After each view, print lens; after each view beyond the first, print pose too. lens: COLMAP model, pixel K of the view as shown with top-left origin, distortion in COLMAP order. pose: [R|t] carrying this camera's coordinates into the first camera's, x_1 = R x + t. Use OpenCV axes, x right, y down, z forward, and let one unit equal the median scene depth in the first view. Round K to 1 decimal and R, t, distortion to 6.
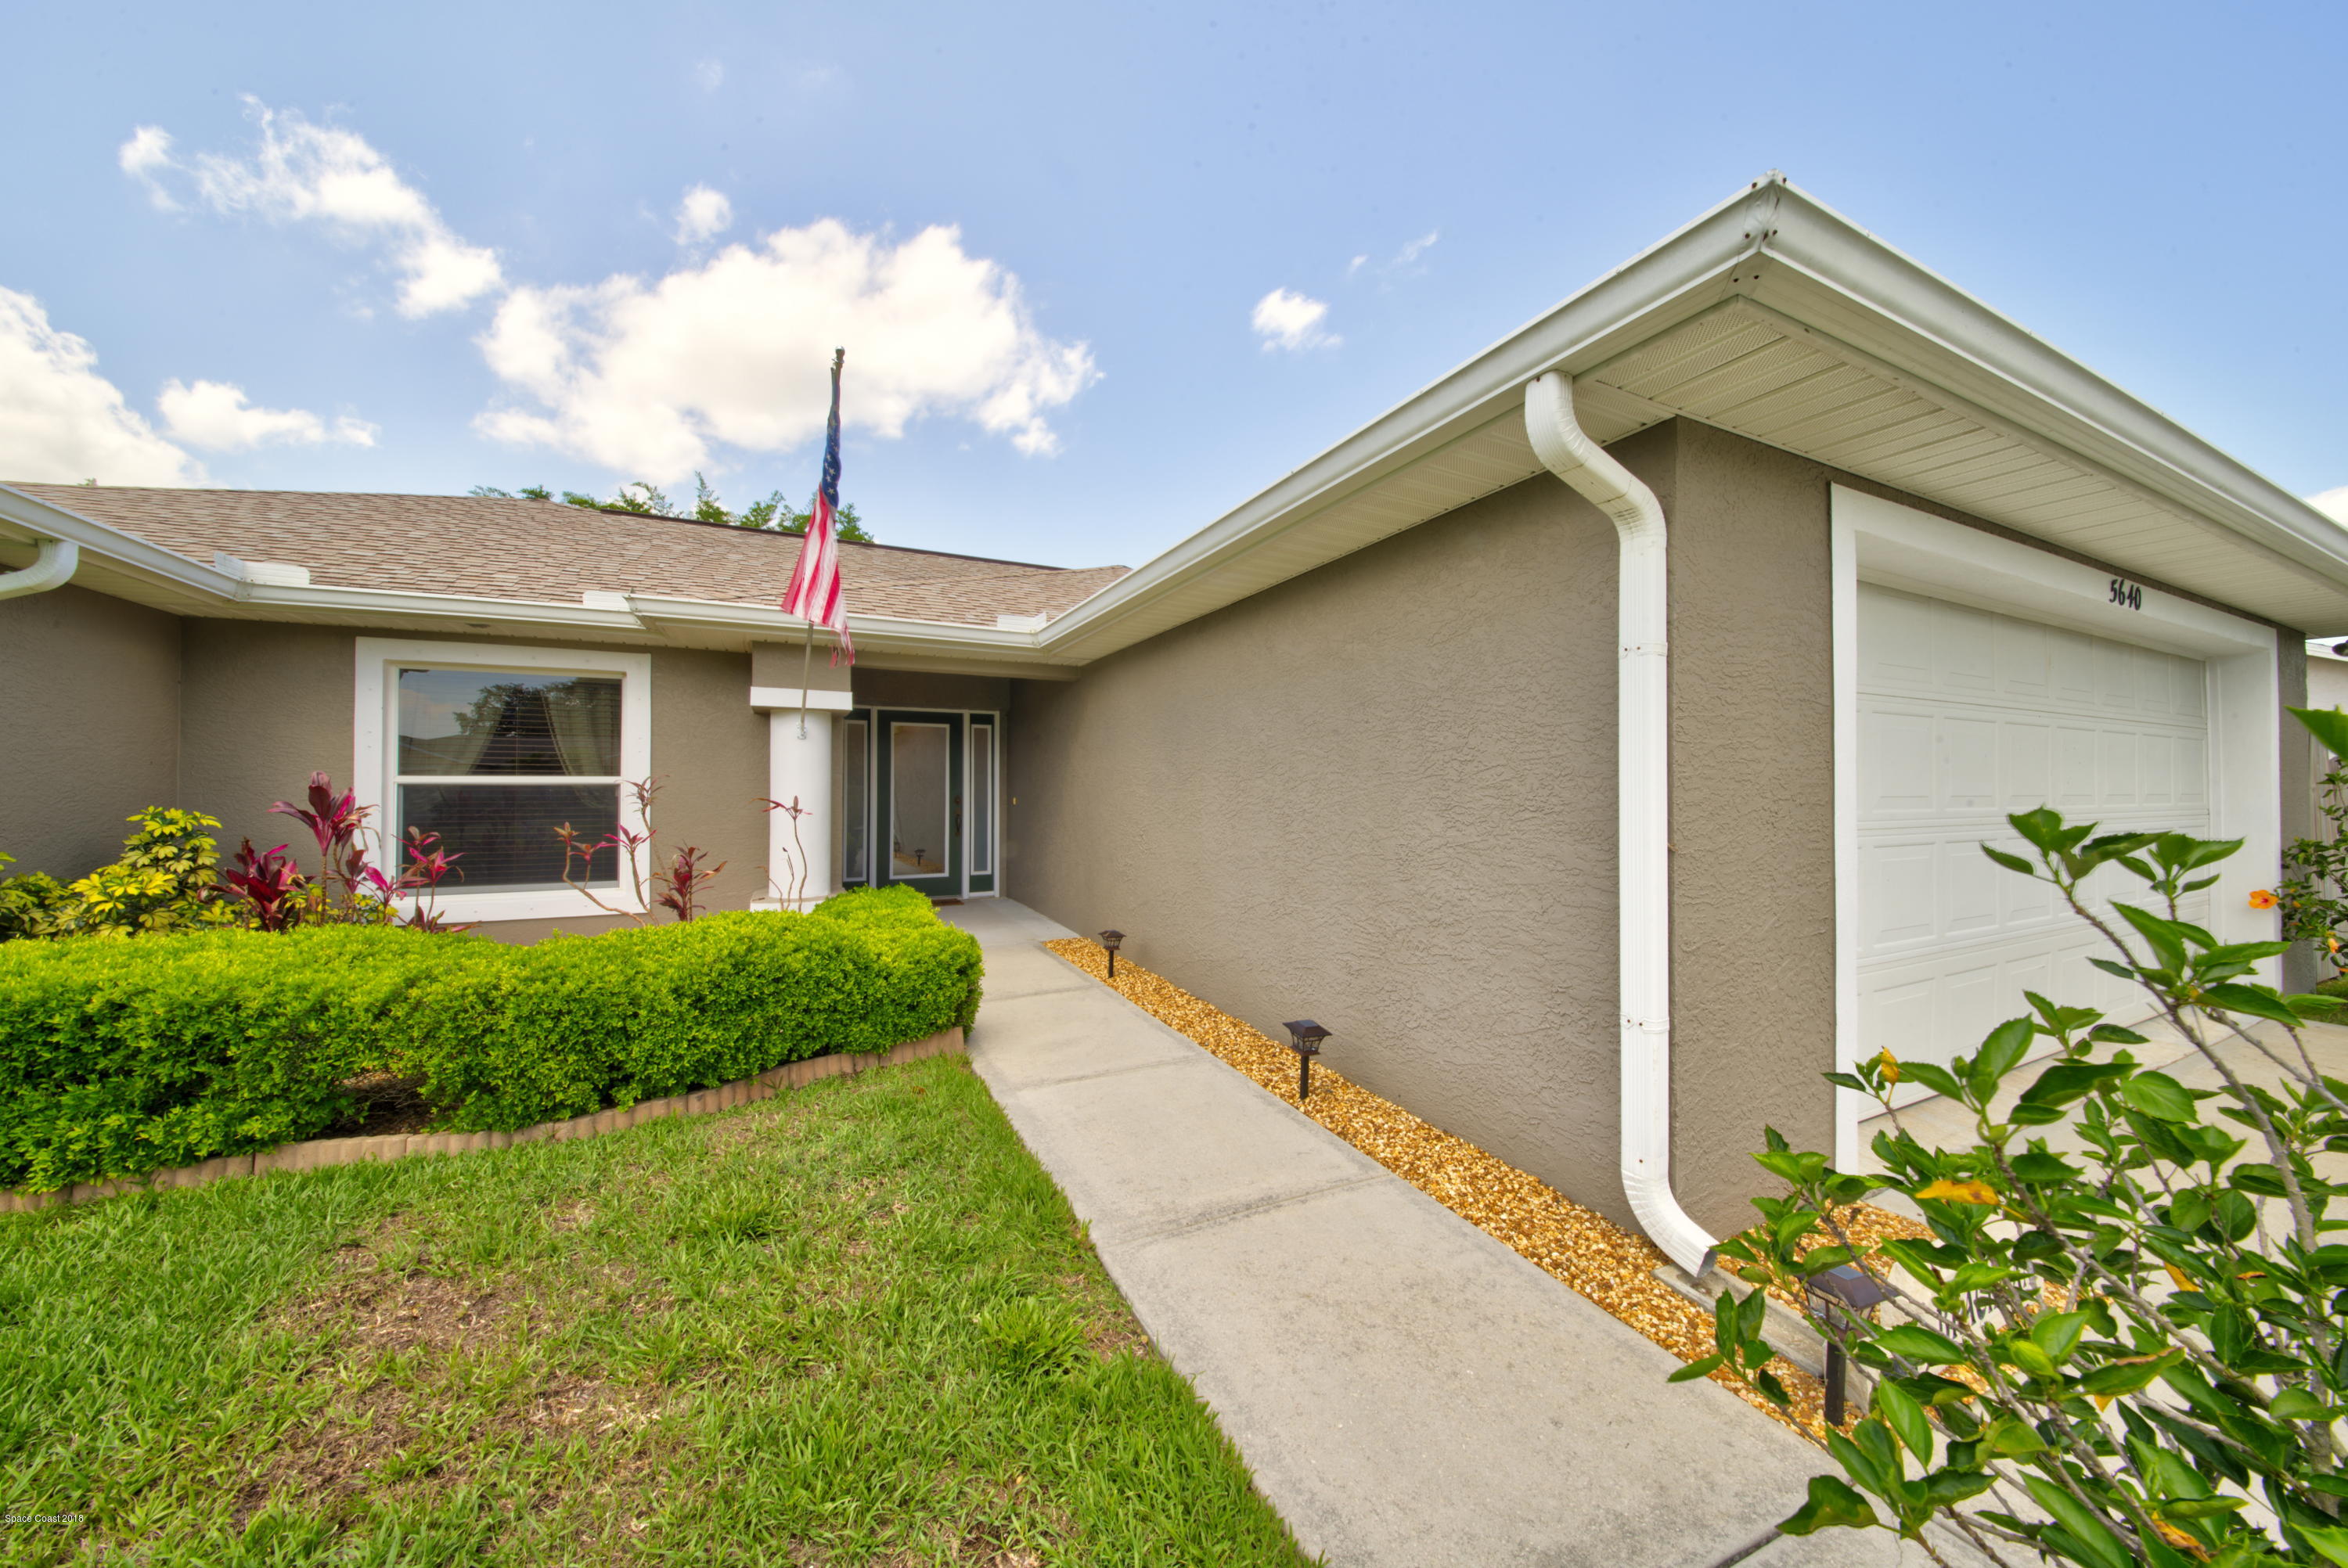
lens RADIAL K [[806.9, 0, 1174.0], [0, 806.9, 784.0], [0, 0, 1]] dist [0.000623, -0.009261]
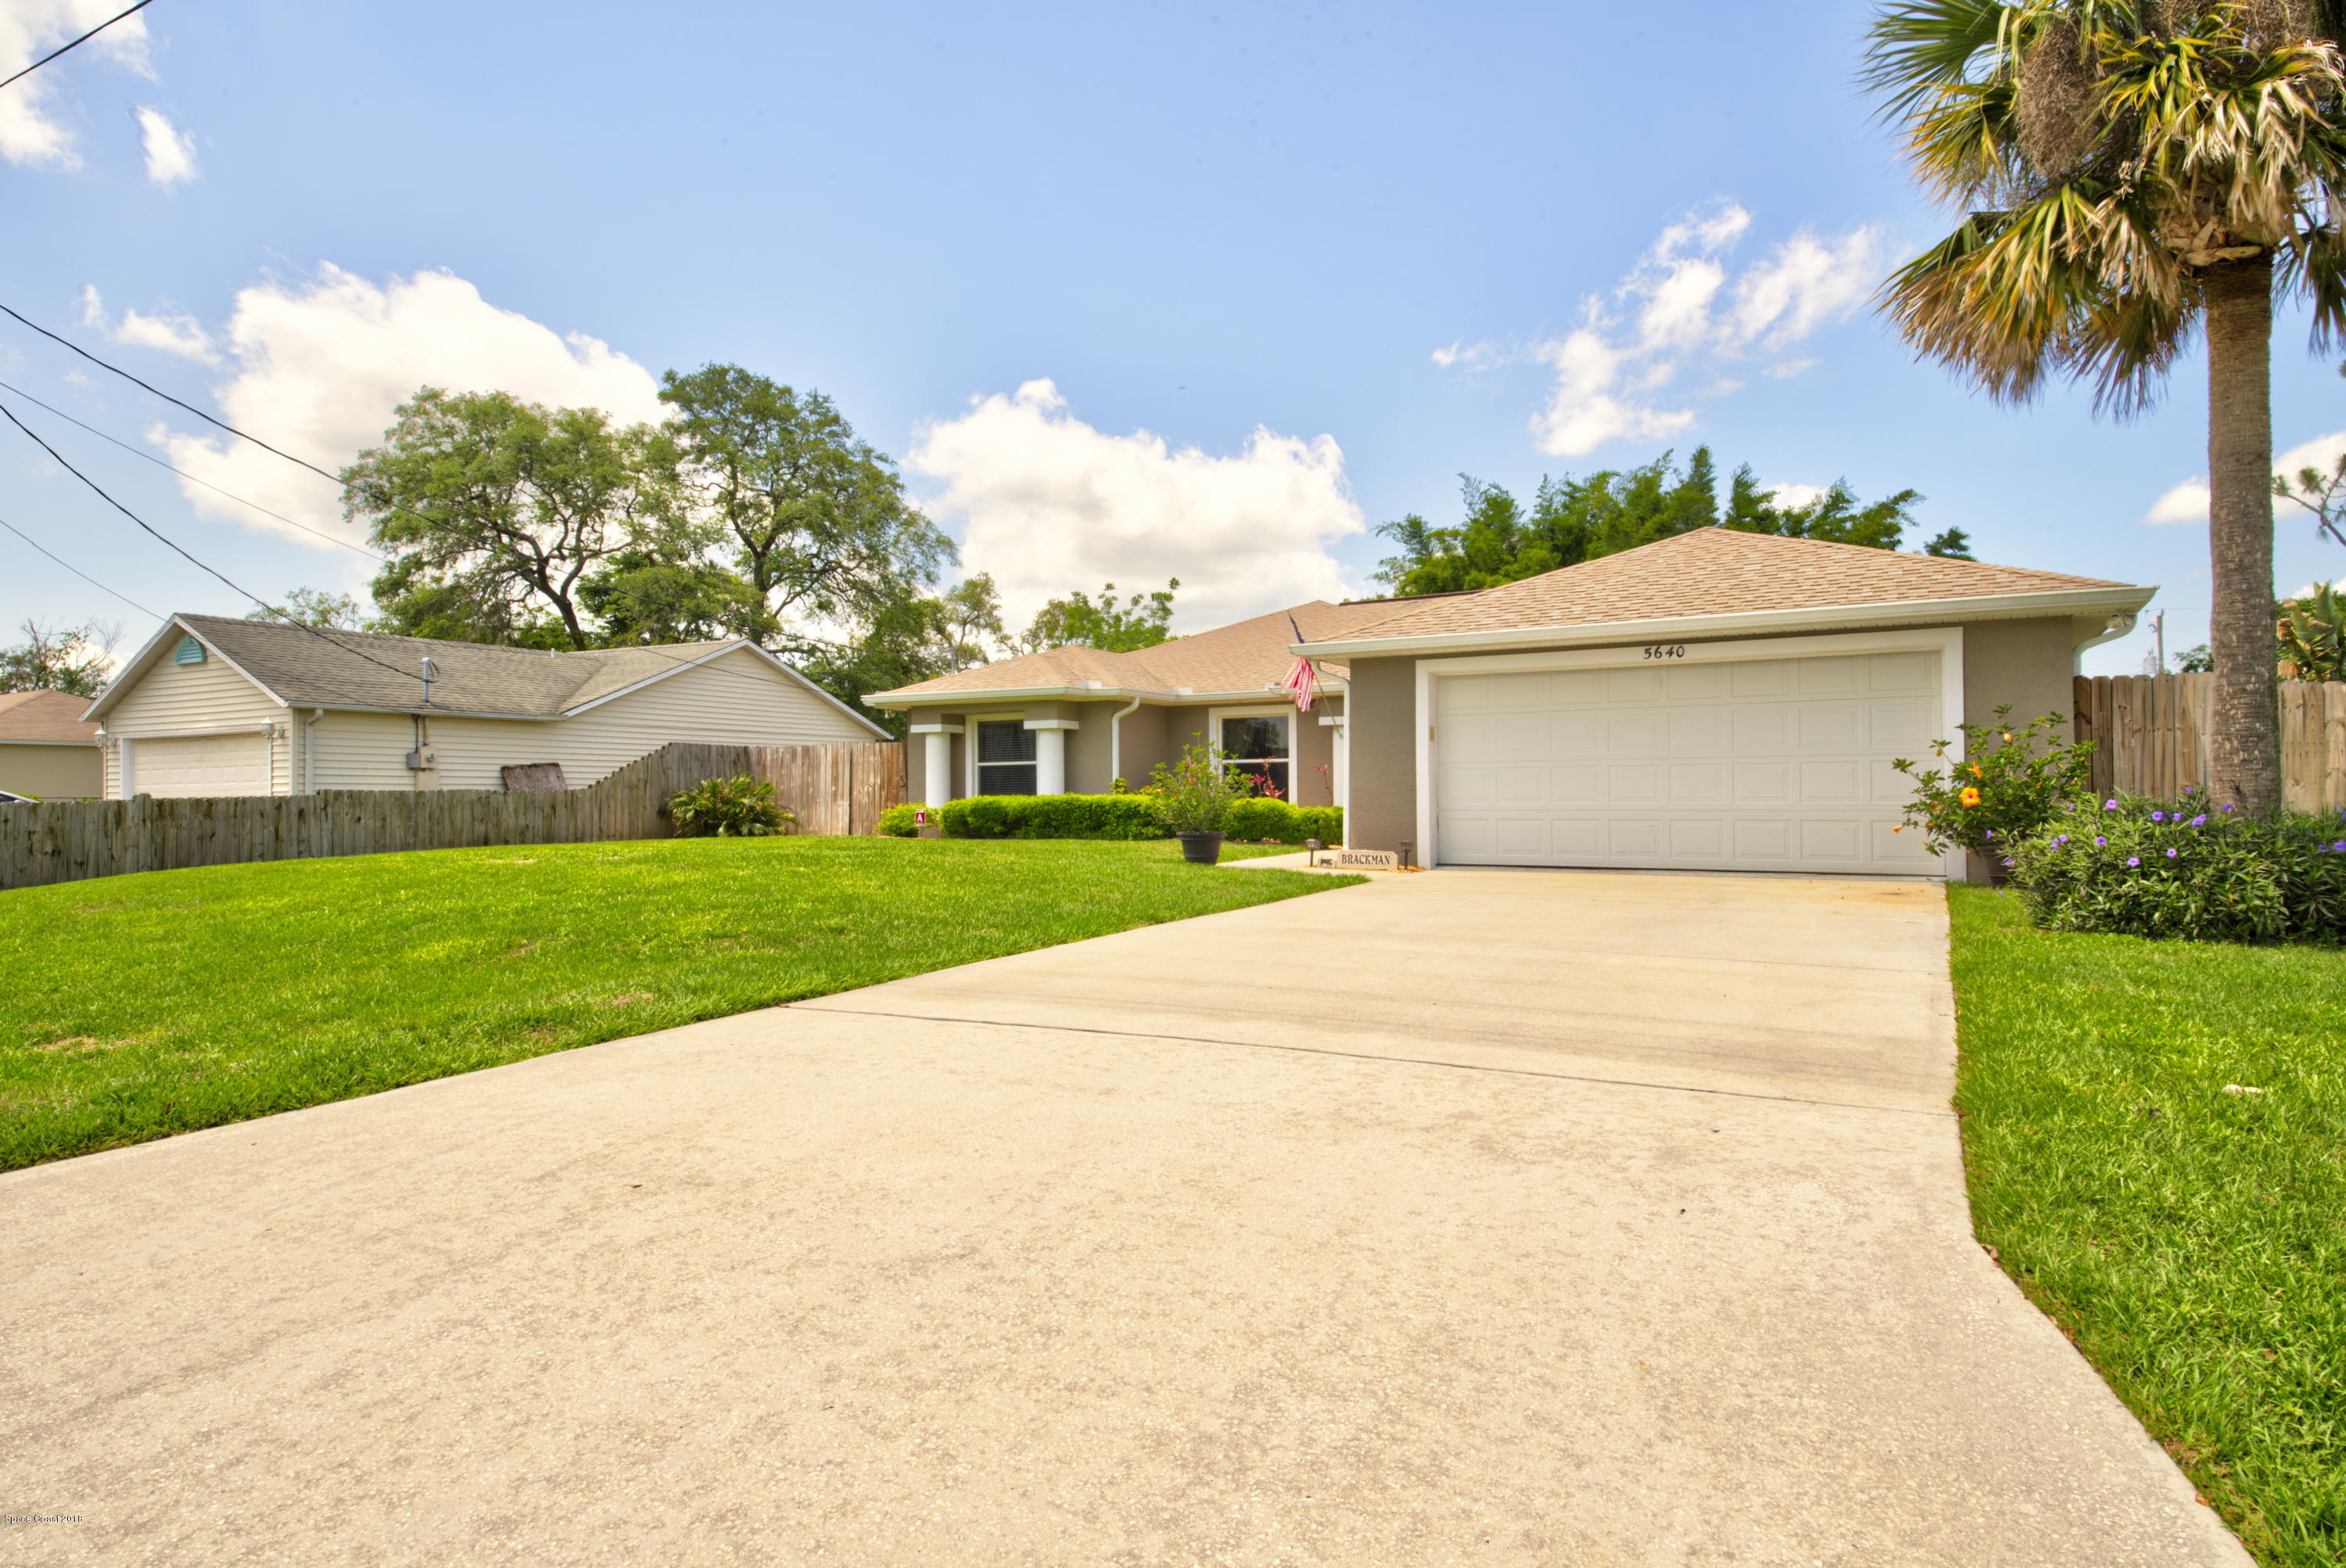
lens RADIAL K [[1348.9, 0, 1173.0], [0, 1348.9, 784.0], [0, 0, 1]] dist [0.065524, -0.000708]
pose [[0.561693, -0.008703, -0.827300, 2.540181], [0.011547, 0.999930, -0.002679, 0.077430], [0.827265, -0.008047, 0.561754, -1.579080]]
